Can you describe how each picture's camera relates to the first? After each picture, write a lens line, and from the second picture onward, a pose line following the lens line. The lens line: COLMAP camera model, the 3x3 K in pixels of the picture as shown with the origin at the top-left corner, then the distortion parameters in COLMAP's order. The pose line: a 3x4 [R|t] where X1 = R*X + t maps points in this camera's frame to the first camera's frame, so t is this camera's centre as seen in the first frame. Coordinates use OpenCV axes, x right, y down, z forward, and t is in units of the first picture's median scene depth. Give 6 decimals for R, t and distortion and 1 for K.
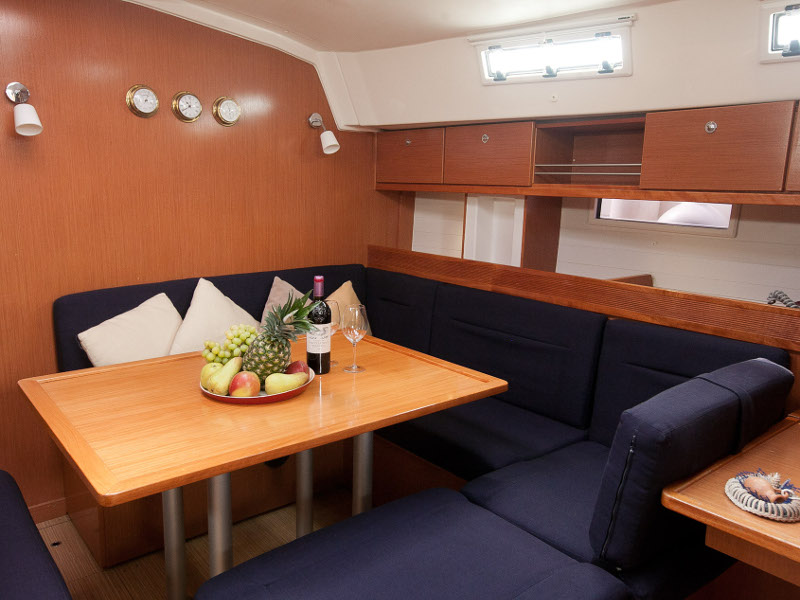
lens RADIAL K [[631.0, 0, 400.0], [0, 631.0, 300.0], [0, 0, 1]] dist [-0.039152, 0.091483]
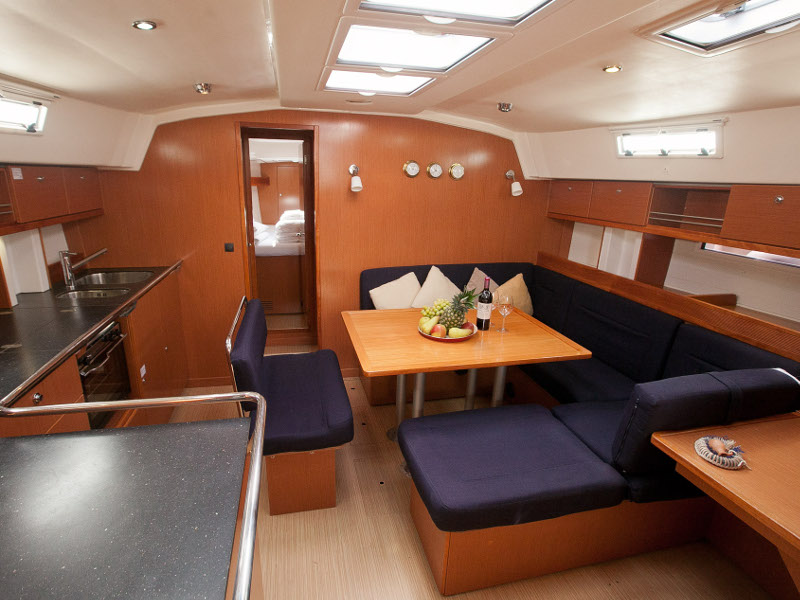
lens RADIAL K [[418.1, 0, 400.0], [0, 418.1, 300.0], [0, 0, 1]] dist [0.000353, 0.000086]
pose [[0.904051, 0.126860, -0.408166, 0.130550], [-0.092292, 0.990350, 0.103386, -0.066944], [0.417342, -0.055796, 0.907035, -0.180231]]
